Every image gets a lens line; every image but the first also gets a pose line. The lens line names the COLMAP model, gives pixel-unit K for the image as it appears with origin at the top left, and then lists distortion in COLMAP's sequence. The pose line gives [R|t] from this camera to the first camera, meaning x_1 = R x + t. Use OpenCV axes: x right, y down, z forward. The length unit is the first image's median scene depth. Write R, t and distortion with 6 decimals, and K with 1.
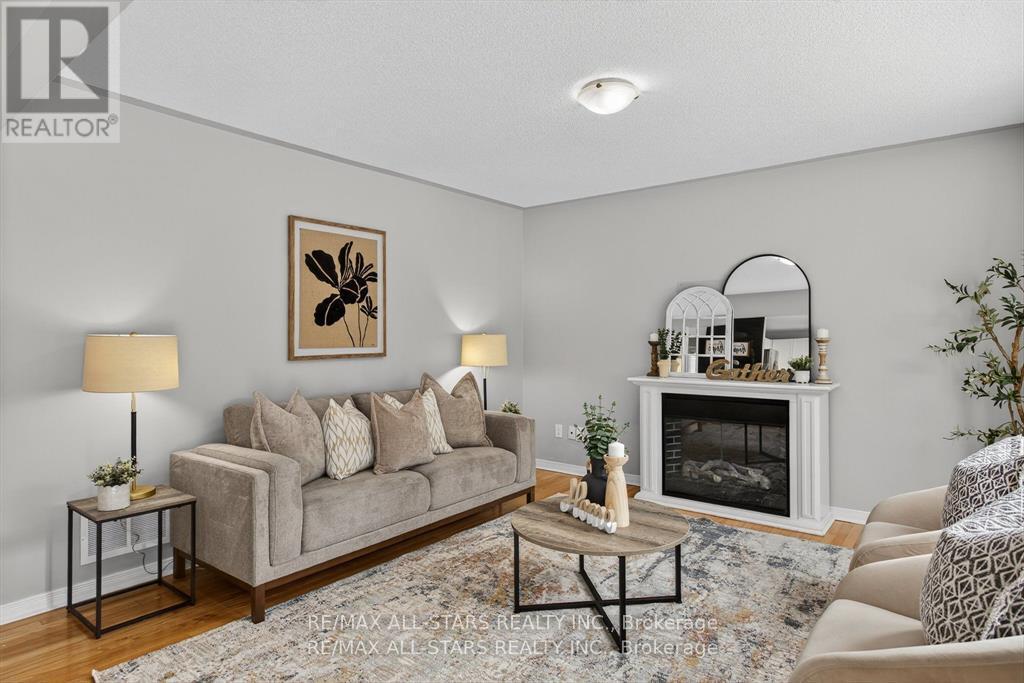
lens RADIAL K [[583.7, 0, 513.9], [0, 583.7, 336.6], [0, 0, 1]] dist [-0.006772, 0.001772]
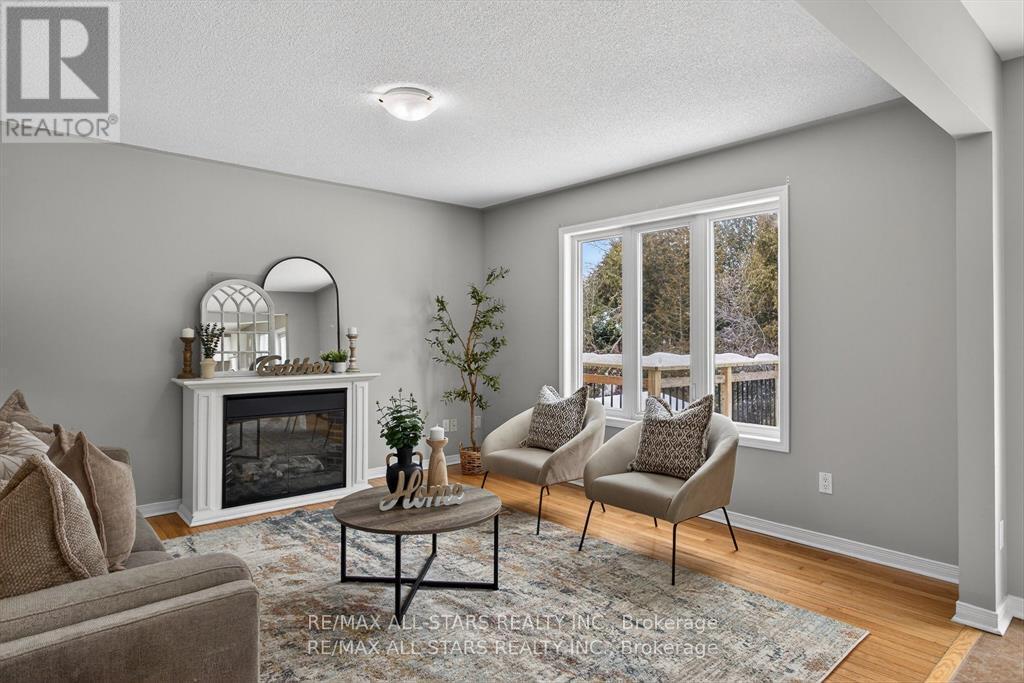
lens RADIAL K [[583.7, 0, 513.9], [0, 583.7, 336.6], [0, 0, 1]] dist [-0.006772, 0.001772]
pose [[0.186389, 0.001656, 0.982475, -0.684371], [-0.003335, 0.999994, -0.001053, 0.007884], [-0.982470, -0.003080, 0.186393, 0.498879]]
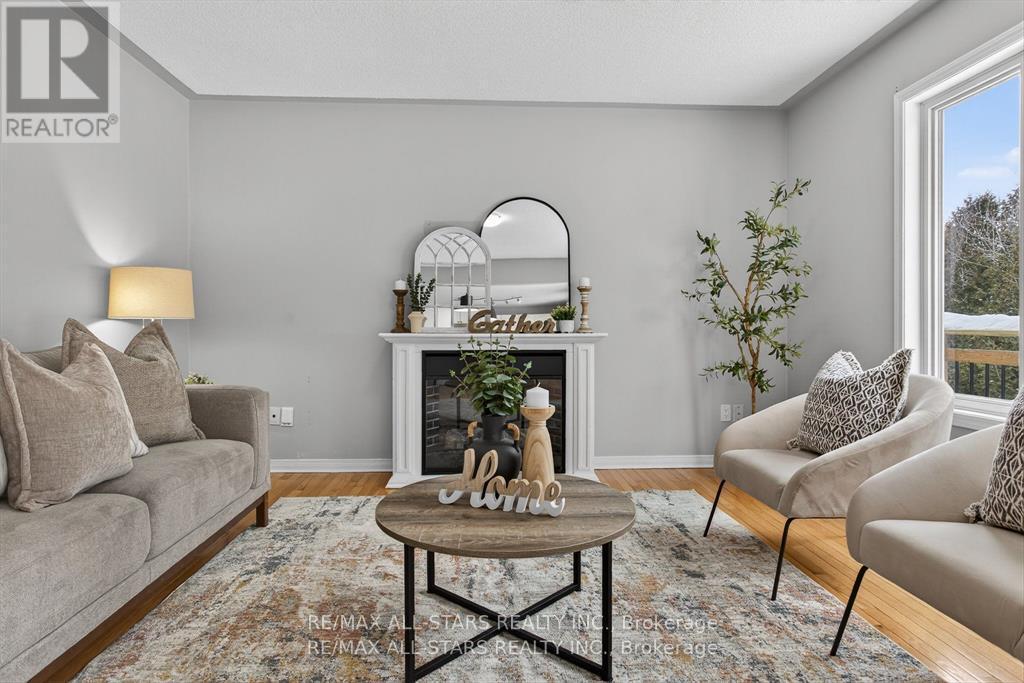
lens RADIAL K [[583.7, 0, 513.9], [0, 583.7, 336.6], [0, 0, 1]] dist [-0.006772, 0.001772]
pose [[0.755123, -0.006397, 0.655552, -0.234484], [-0.000181, 0.999950, 0.009967, 0.087064], [-0.655583, -0.007645, 0.755084, 0.375759]]
